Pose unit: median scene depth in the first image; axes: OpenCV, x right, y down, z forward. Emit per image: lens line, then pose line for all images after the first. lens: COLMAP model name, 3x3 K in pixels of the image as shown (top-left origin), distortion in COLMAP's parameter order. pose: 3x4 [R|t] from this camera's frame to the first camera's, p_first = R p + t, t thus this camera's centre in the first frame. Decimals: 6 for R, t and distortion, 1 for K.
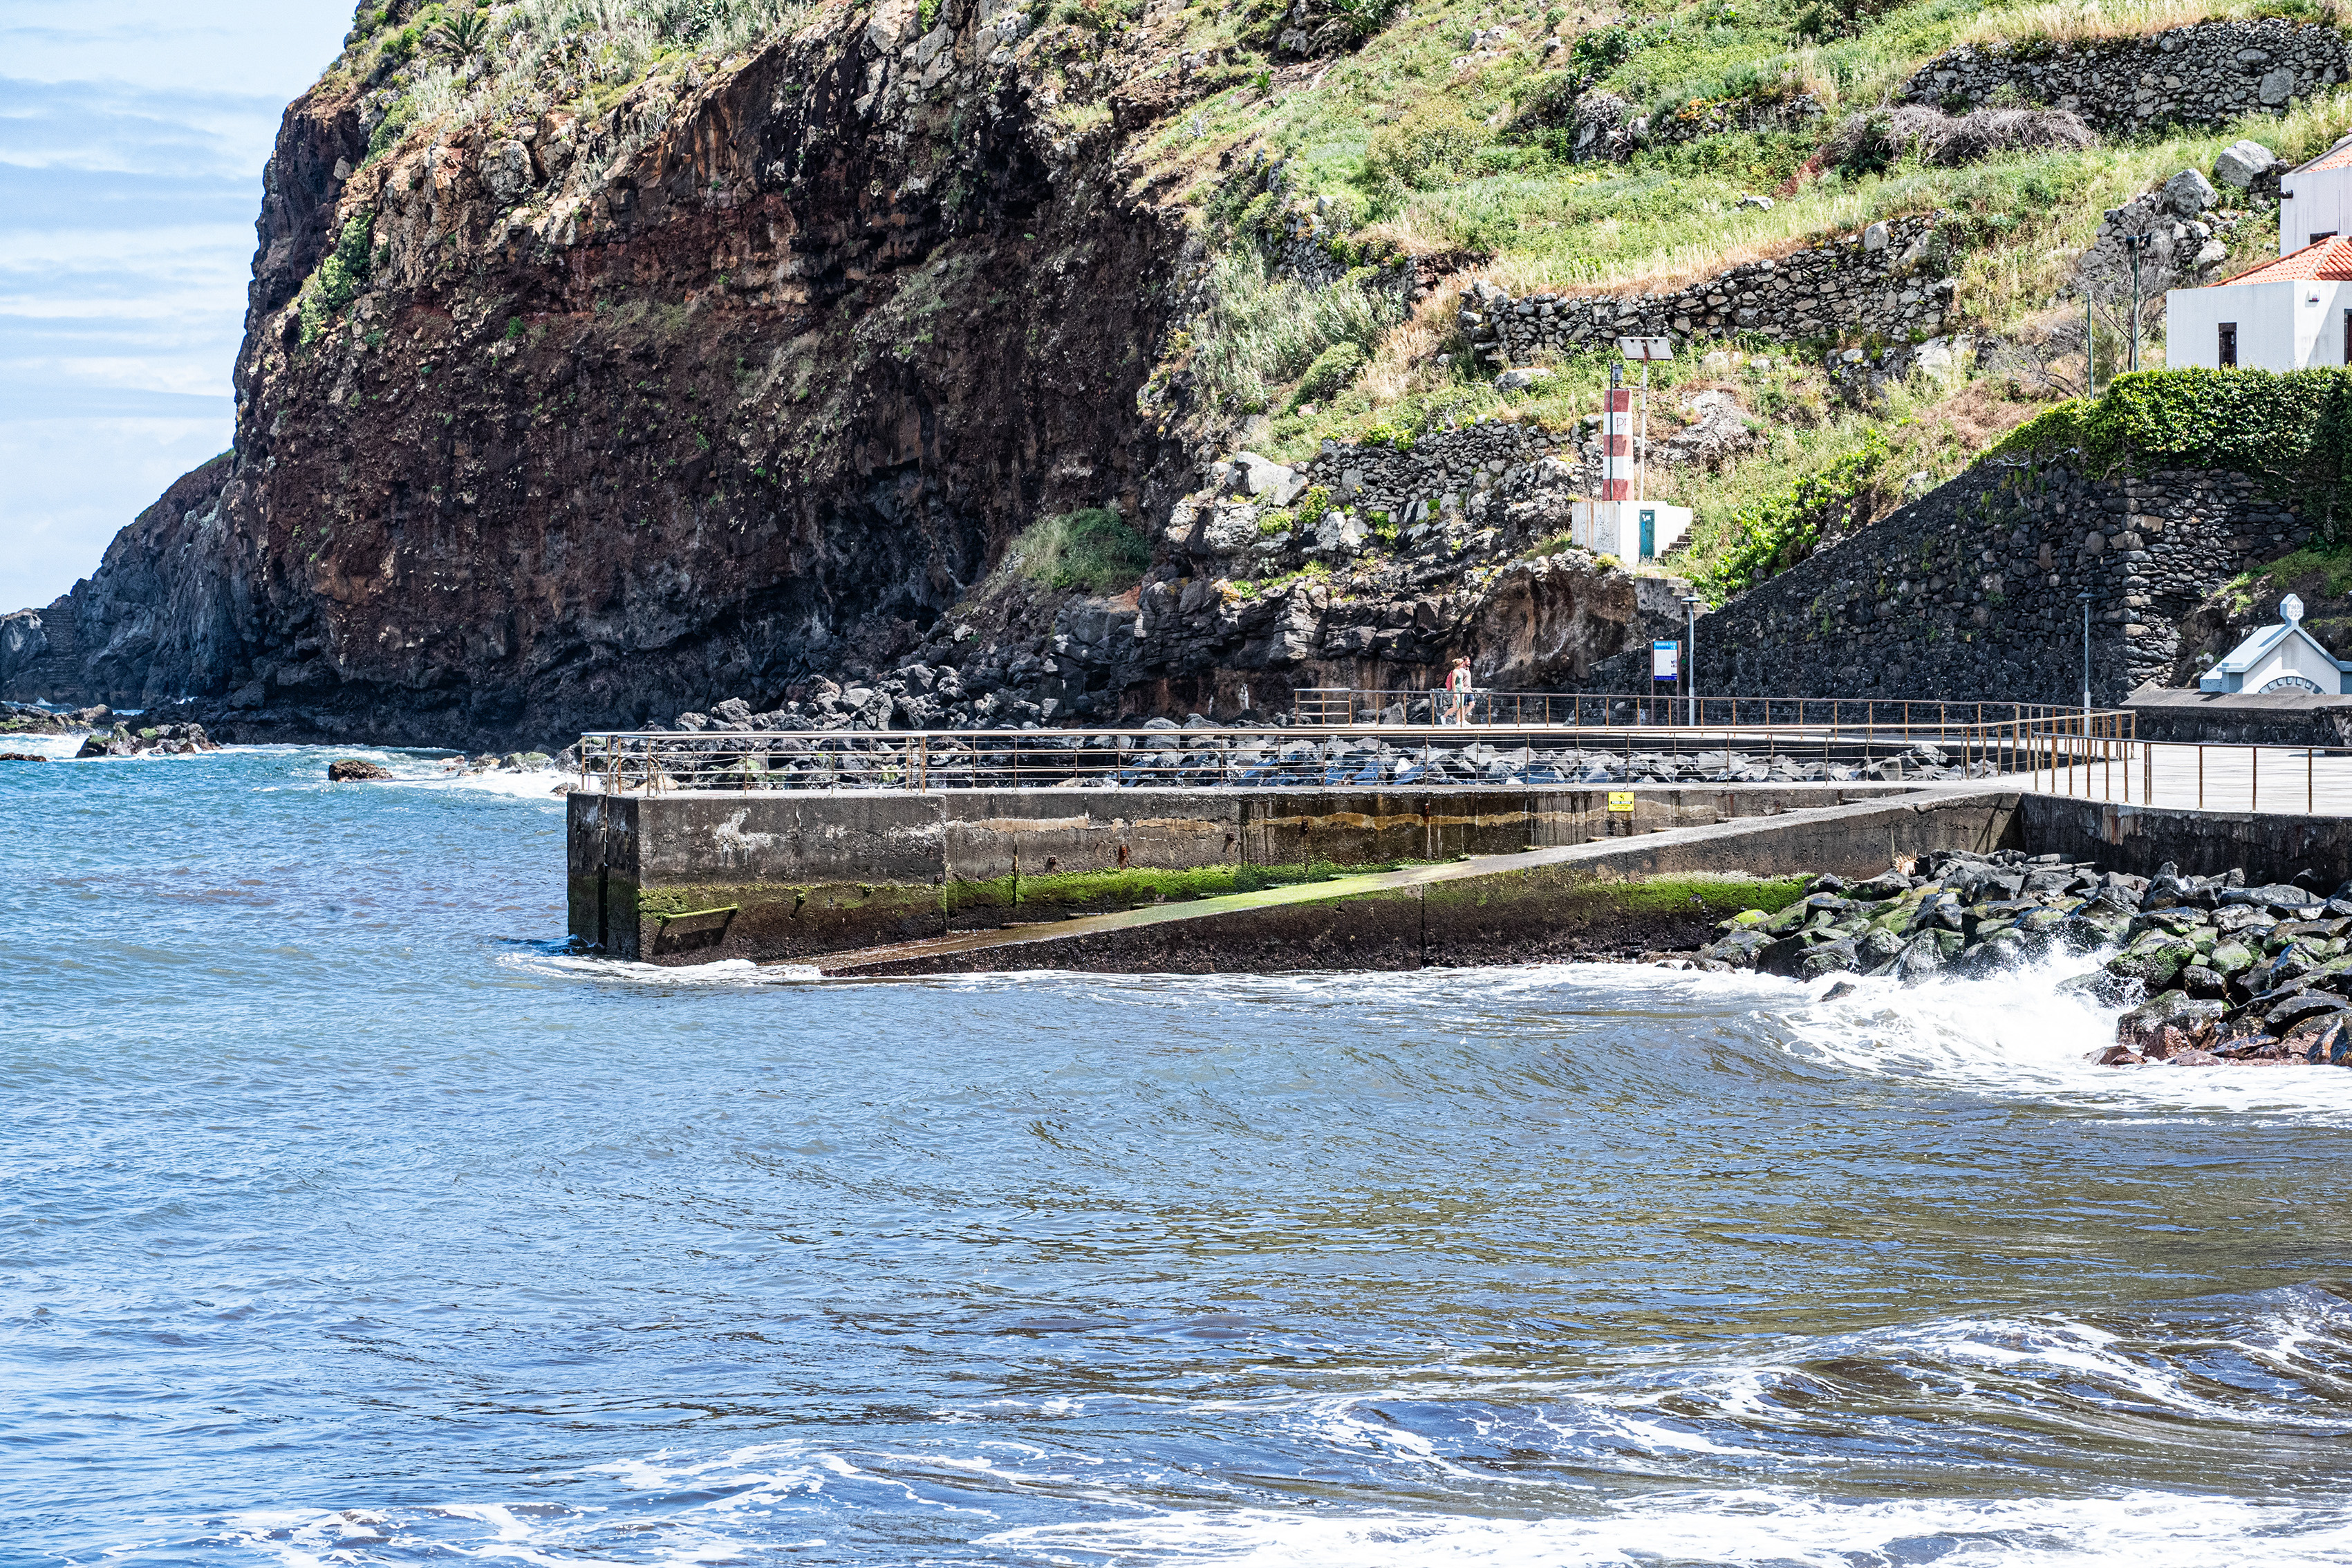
lens RADIAL K [[8147.4, 0, 1176.1], [0, 8147.4, 784.3], [0, 0, 1]] dist [0.125942, 0.000000]
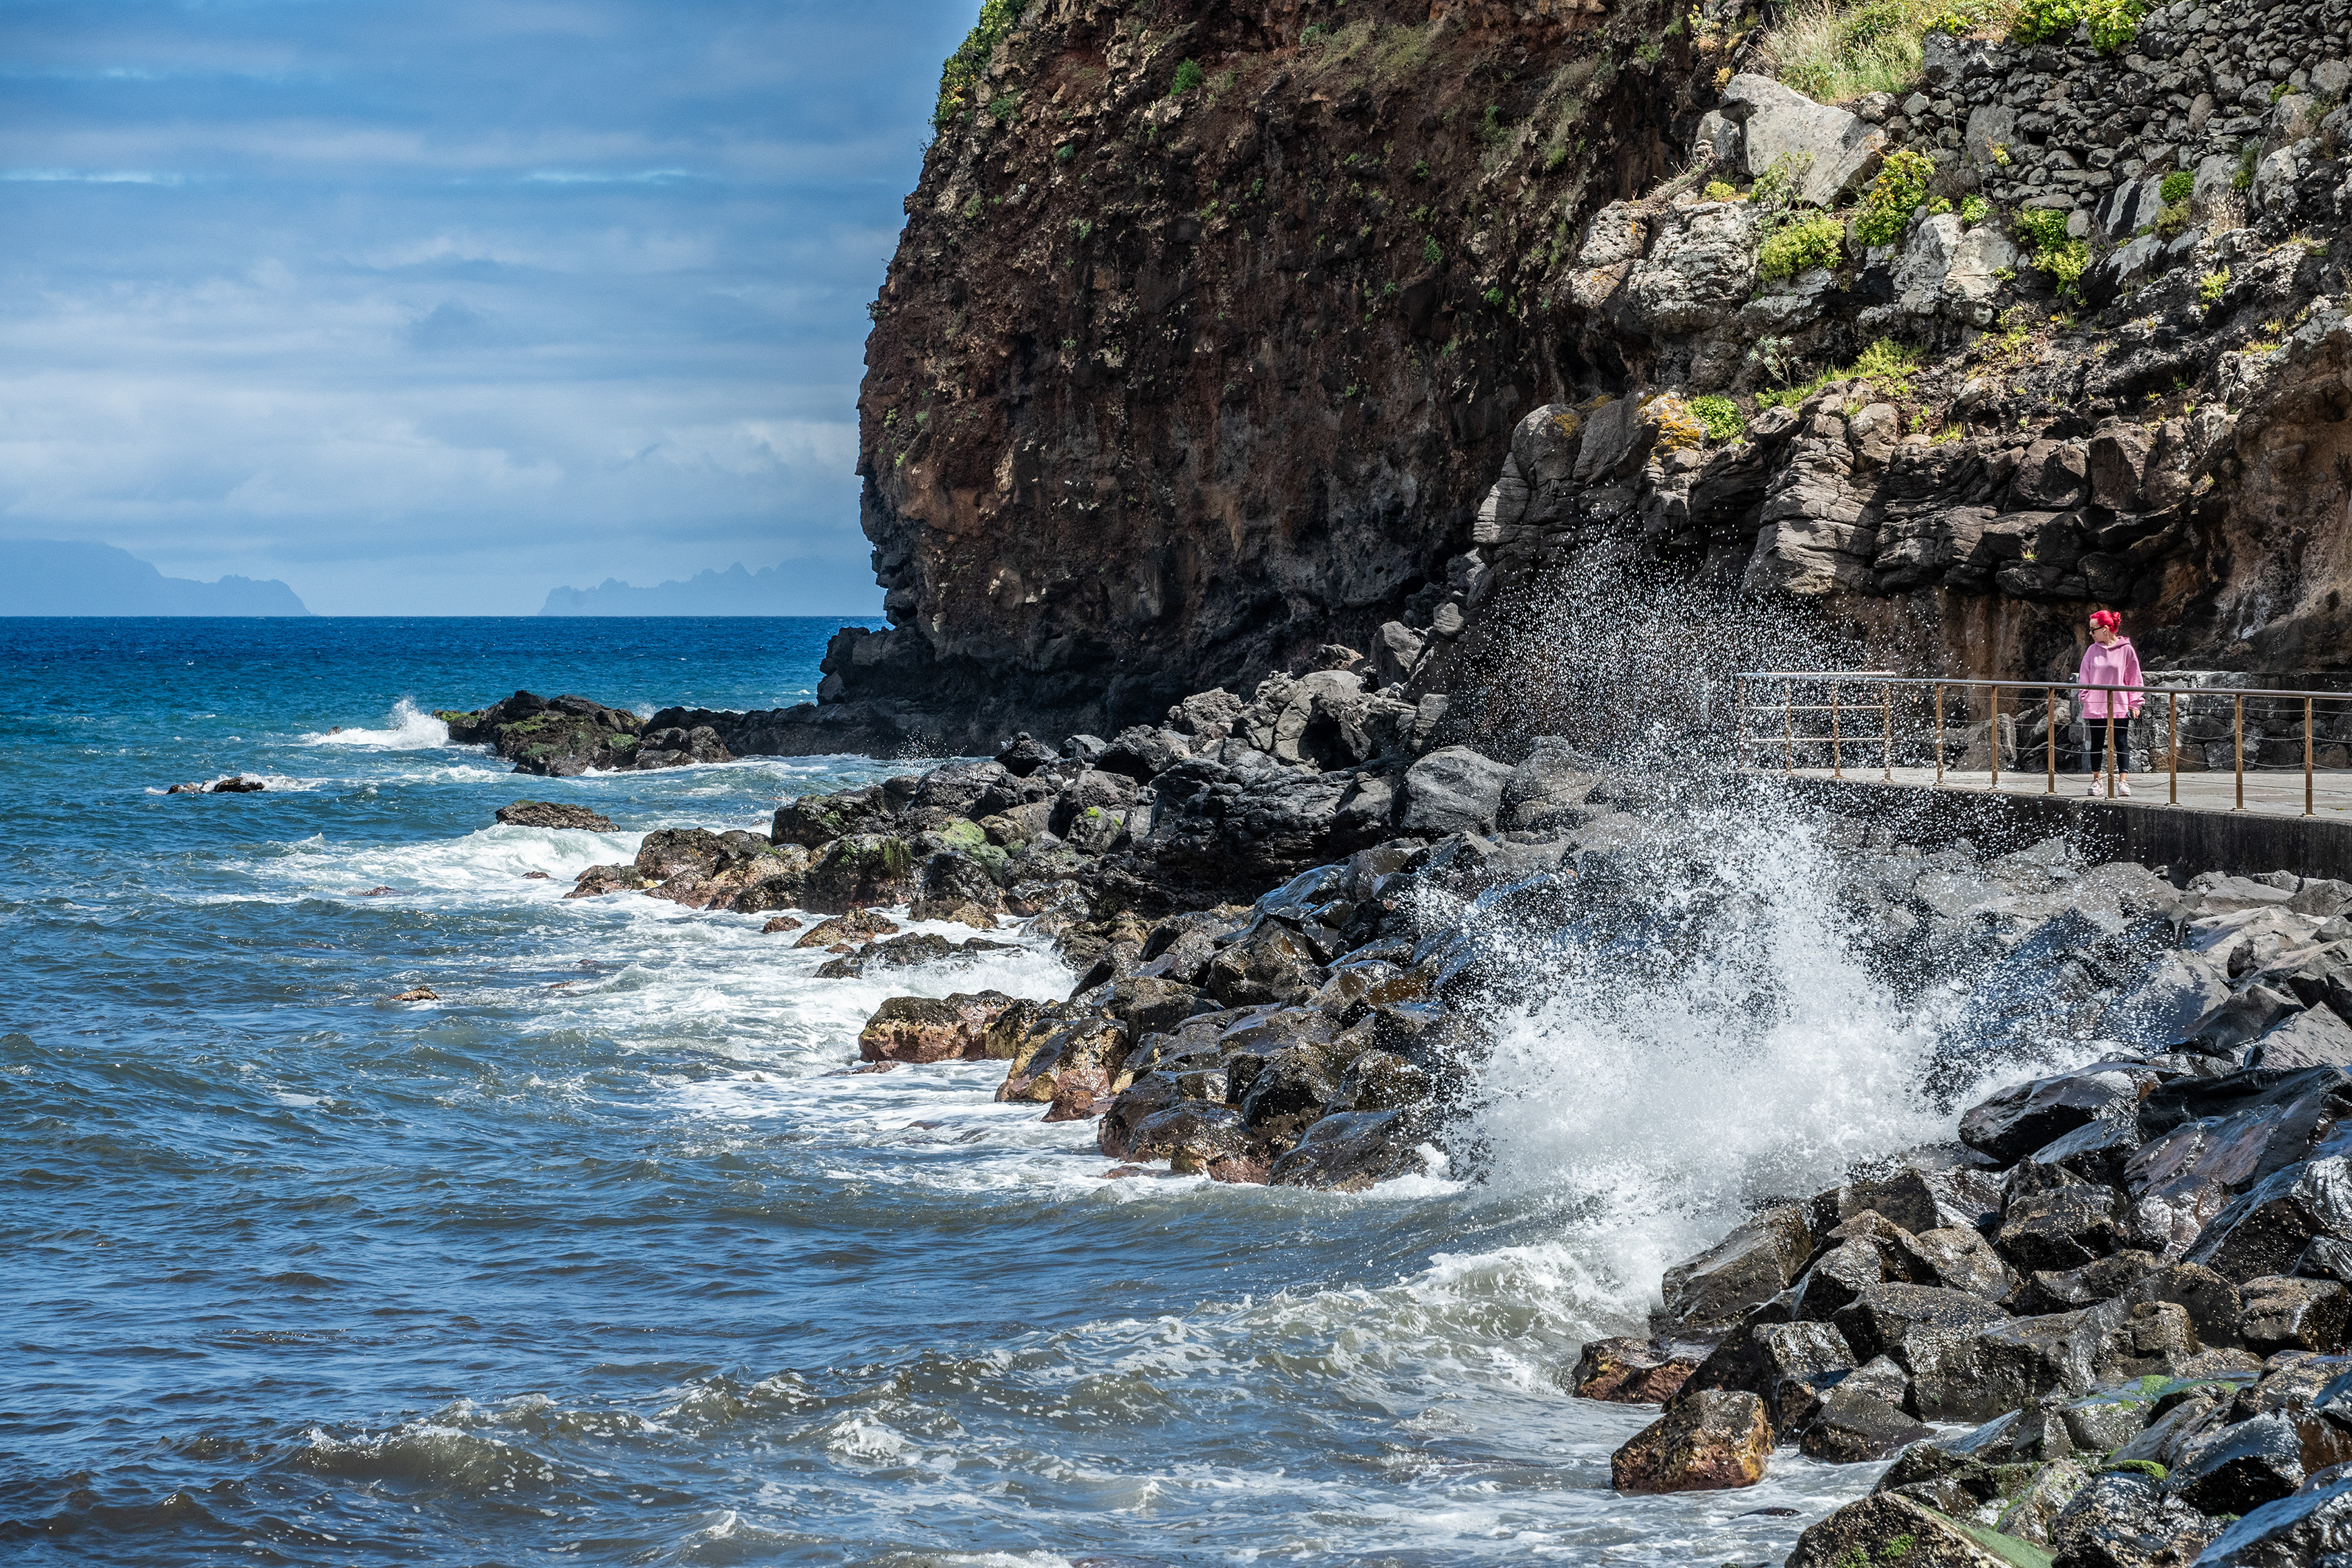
lens RADIAL K [[8147.4, 0, 1176.1], [0, 8147.4, 782.5], [0, 0, 1]] dist [0.125942, 0.000000]
pose [[0.979361, 0.003840, -0.202081, 0.062207], [-0.003451, 0.999991, 0.002274, -0.007213], [0.202088, -0.001530, 0.979366, 0.611818]]
